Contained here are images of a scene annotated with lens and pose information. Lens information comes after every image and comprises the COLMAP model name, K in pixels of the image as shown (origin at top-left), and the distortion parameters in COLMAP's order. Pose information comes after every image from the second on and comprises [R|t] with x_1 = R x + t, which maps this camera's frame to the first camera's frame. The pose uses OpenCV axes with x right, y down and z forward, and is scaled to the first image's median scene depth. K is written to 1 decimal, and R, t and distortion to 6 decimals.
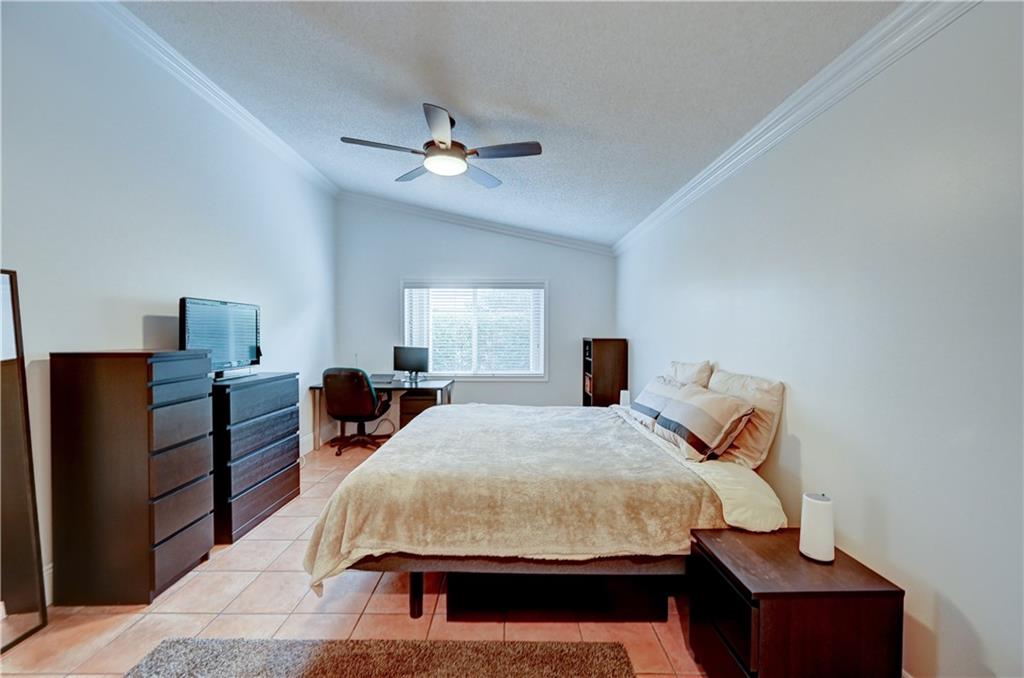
lens RADIAL K [[407.7, 0, 510.3], [0, 407.7, 338.8], [0, 0, 1]] dist [0.005646, -0.000204]
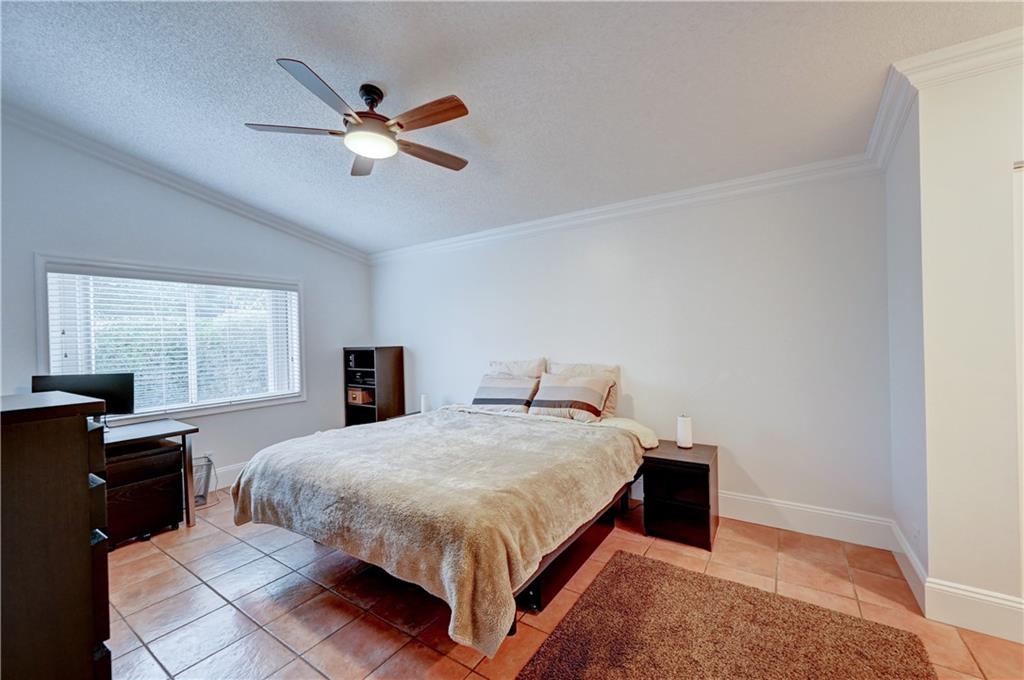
lens RADIAL K [[407.7, 0, 513.0], [0, 407.7, 340.3], [0, 0, 1]] dist [0.005646, -0.000204]
pose [[0.558955, -0.025757, 0.828798, -0.381246], [0.038143, 0.999258, 0.005330, -0.008647], [-0.828320, 0.028634, 0.559523, 0.161480]]
